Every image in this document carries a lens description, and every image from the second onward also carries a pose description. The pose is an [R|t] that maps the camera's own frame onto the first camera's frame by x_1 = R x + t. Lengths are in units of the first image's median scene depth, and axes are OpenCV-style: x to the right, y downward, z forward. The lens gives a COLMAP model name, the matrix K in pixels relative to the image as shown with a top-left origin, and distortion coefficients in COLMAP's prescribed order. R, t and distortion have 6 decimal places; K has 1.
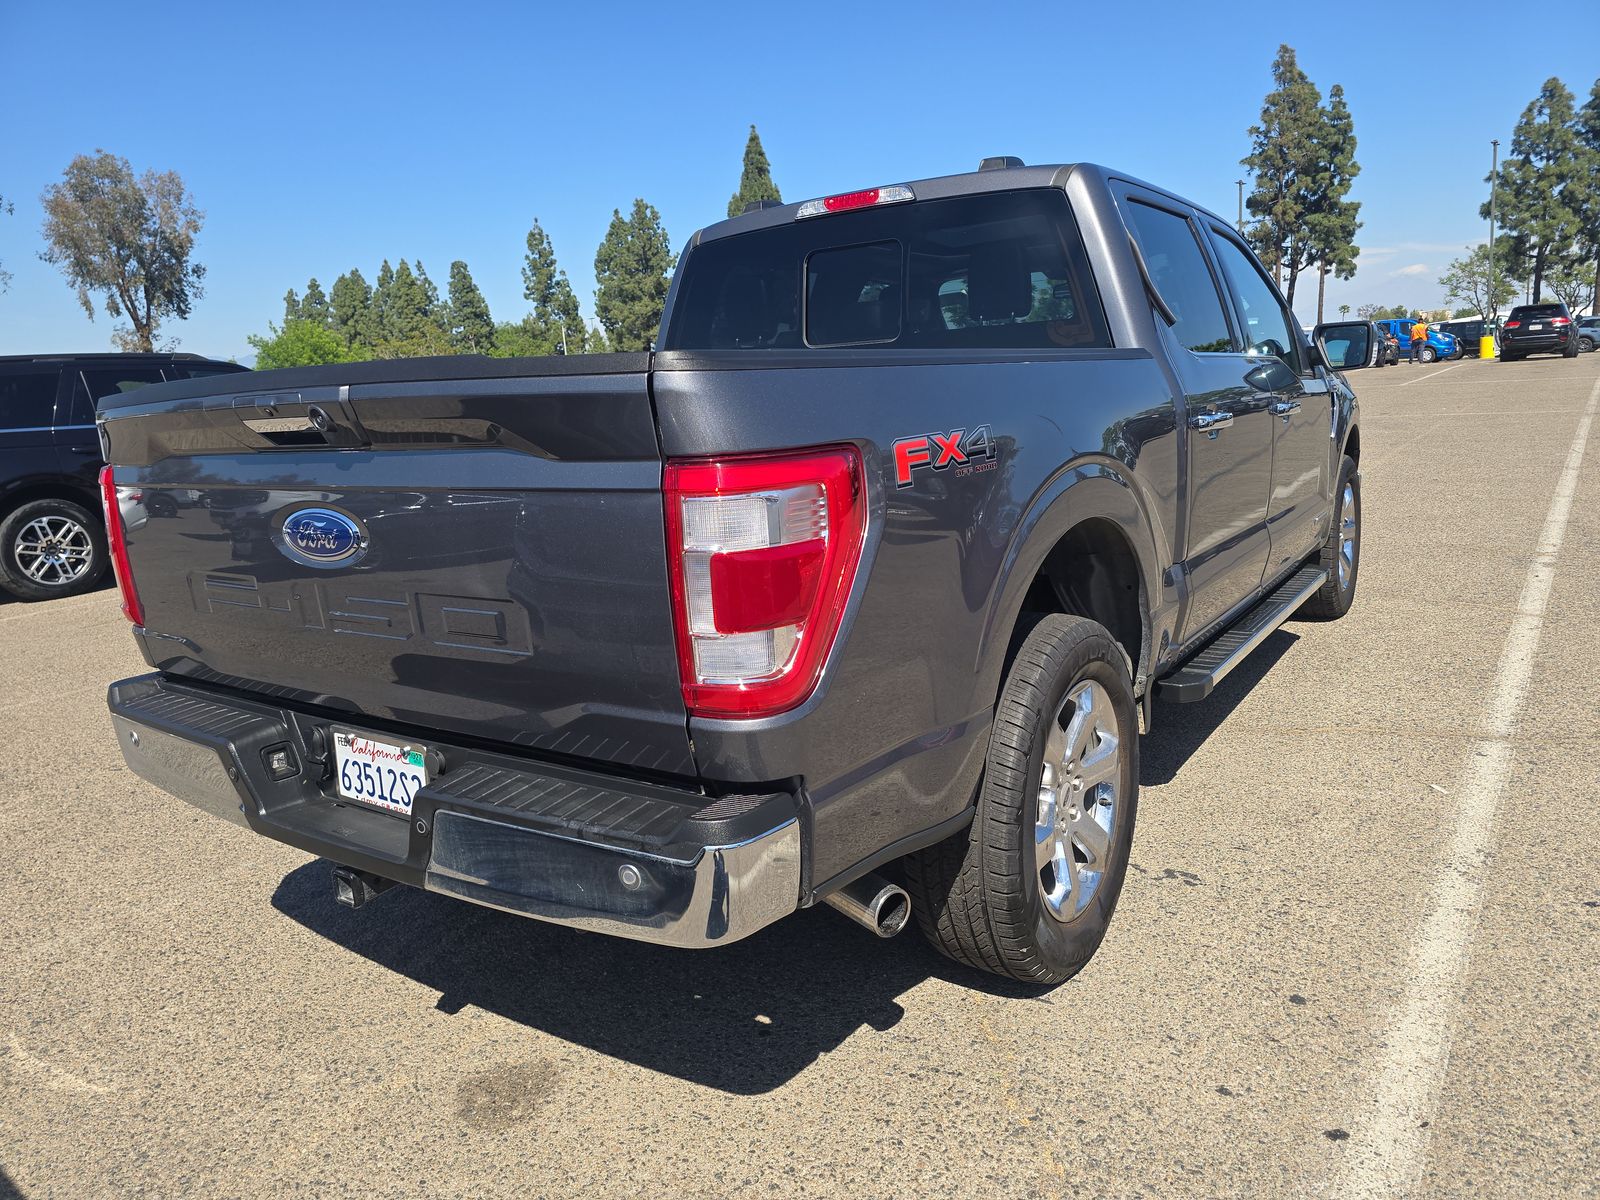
lens RADIAL K [[1062.4, 0, 788.5], [0, 1062.4, 596.6], [0, 0, 1]] dist [0.062170, -0.061974]
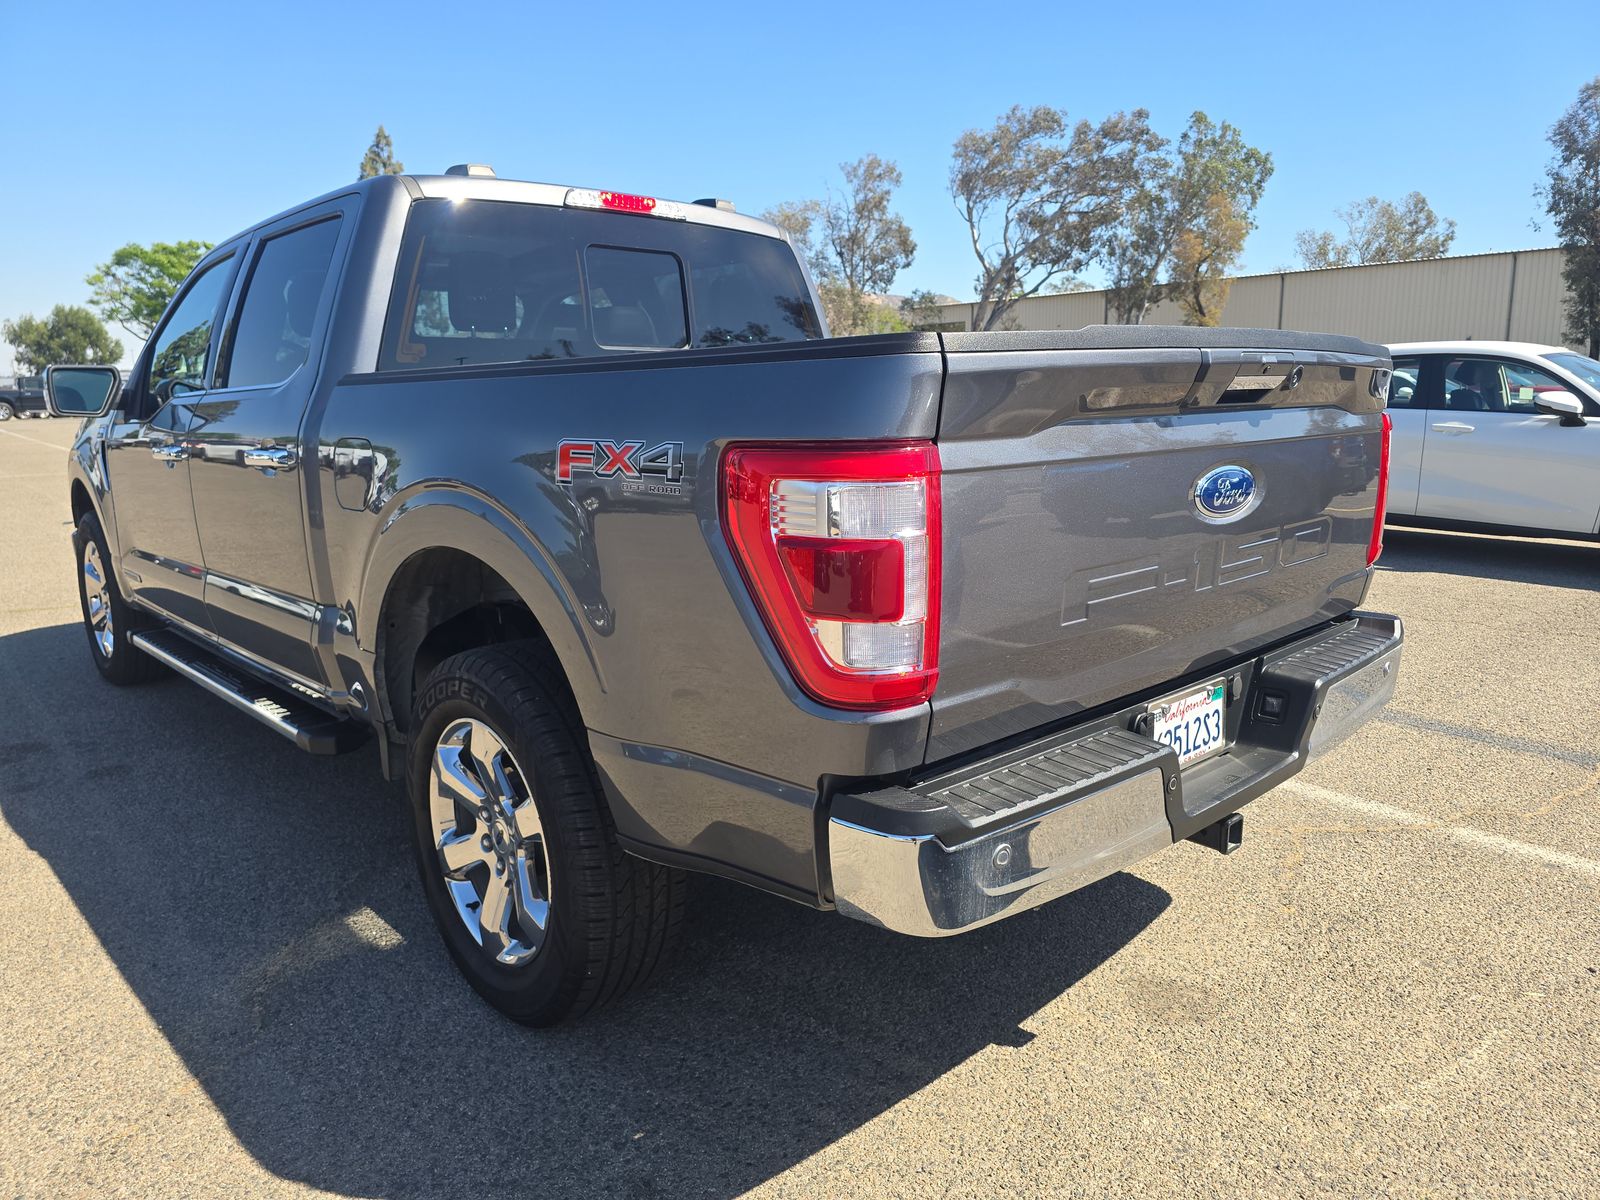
lens RADIAL K [[1093.1, 0, 790.9], [0, 1093.1, 595.1], [0, 0, 1]] dist [0.041137, -0.047993]
pose [[0.204540, -0.117506, 0.971780, -1.219463], [0.187137, 0.979151, 0.079009, -0.095860], [-0.960803, 0.165695, 0.222265, 0.919846]]
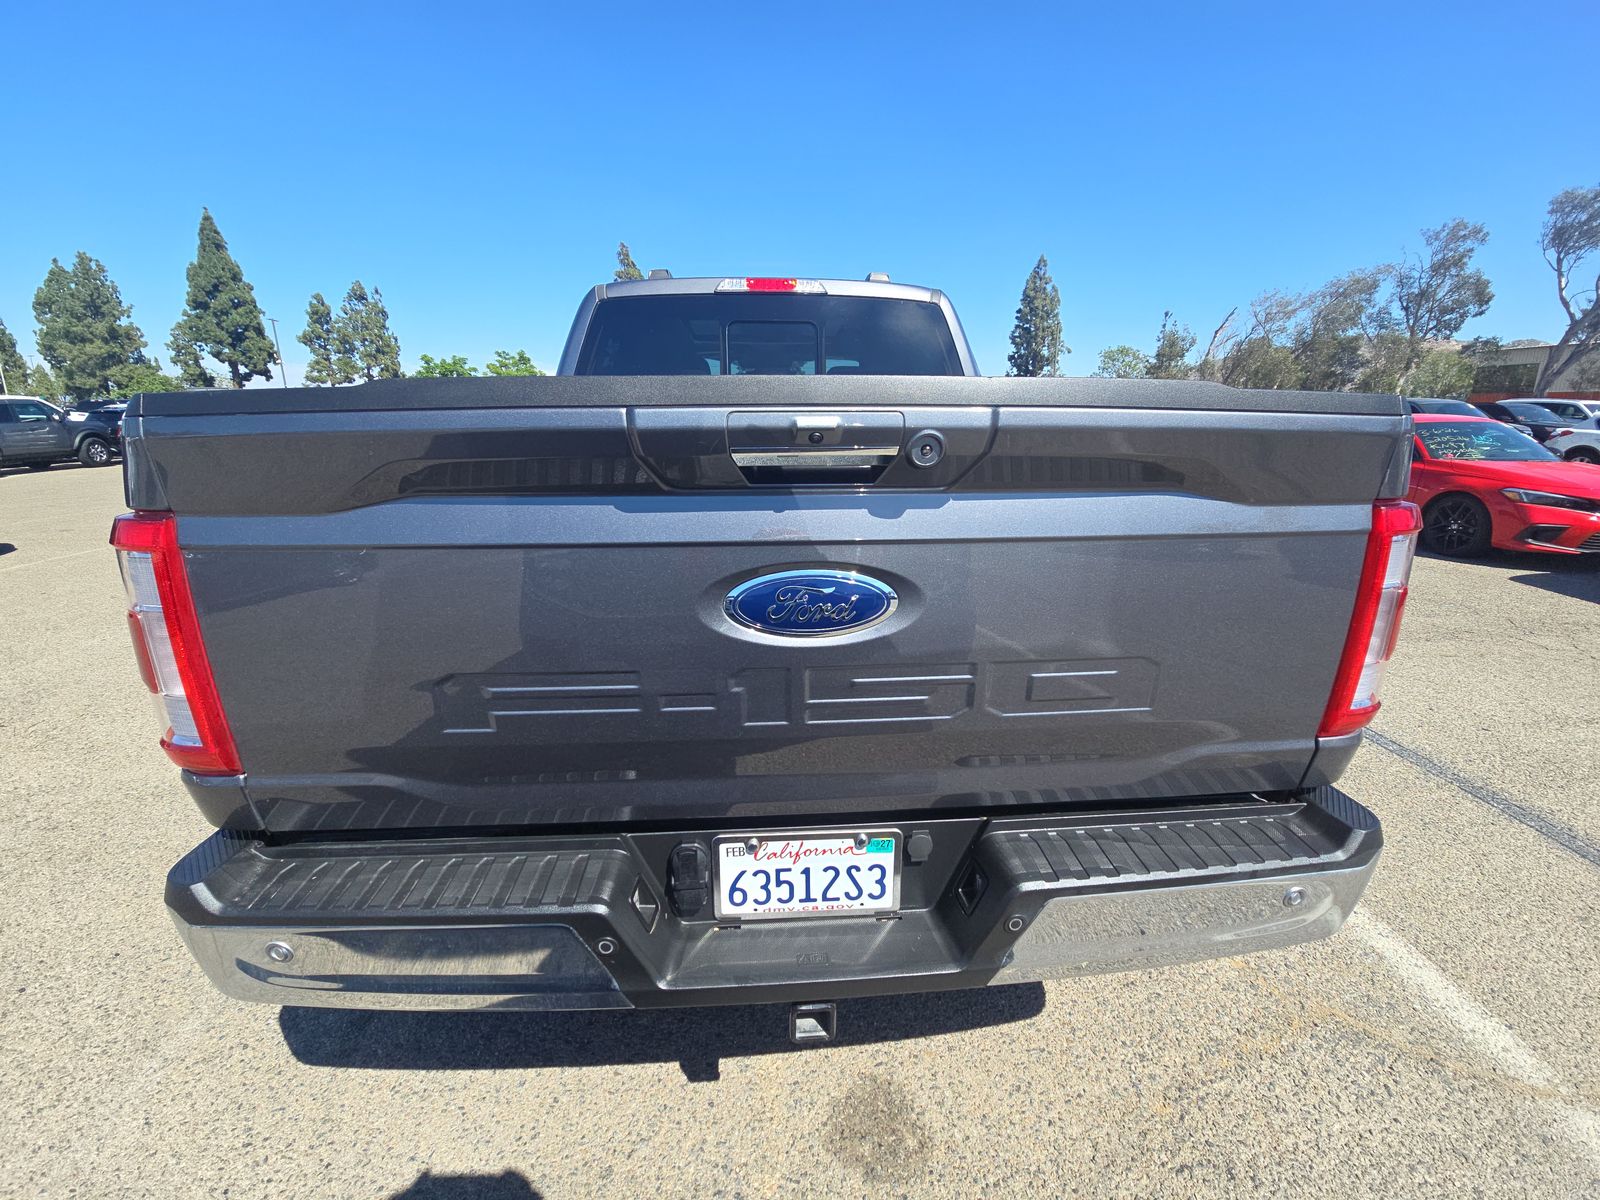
lens RADIAL K [[640.1, 0, 797.5], [0, 640.1, 609.4], [0, 0, 1]] dist [0.029955, -0.021731]
pose [[0.778172, -0.112072, 0.617971, -0.561559], [0.075127, 0.993496, 0.085572, -0.072348], [-0.623542, -0.020164, 0.781530, 0.506787]]
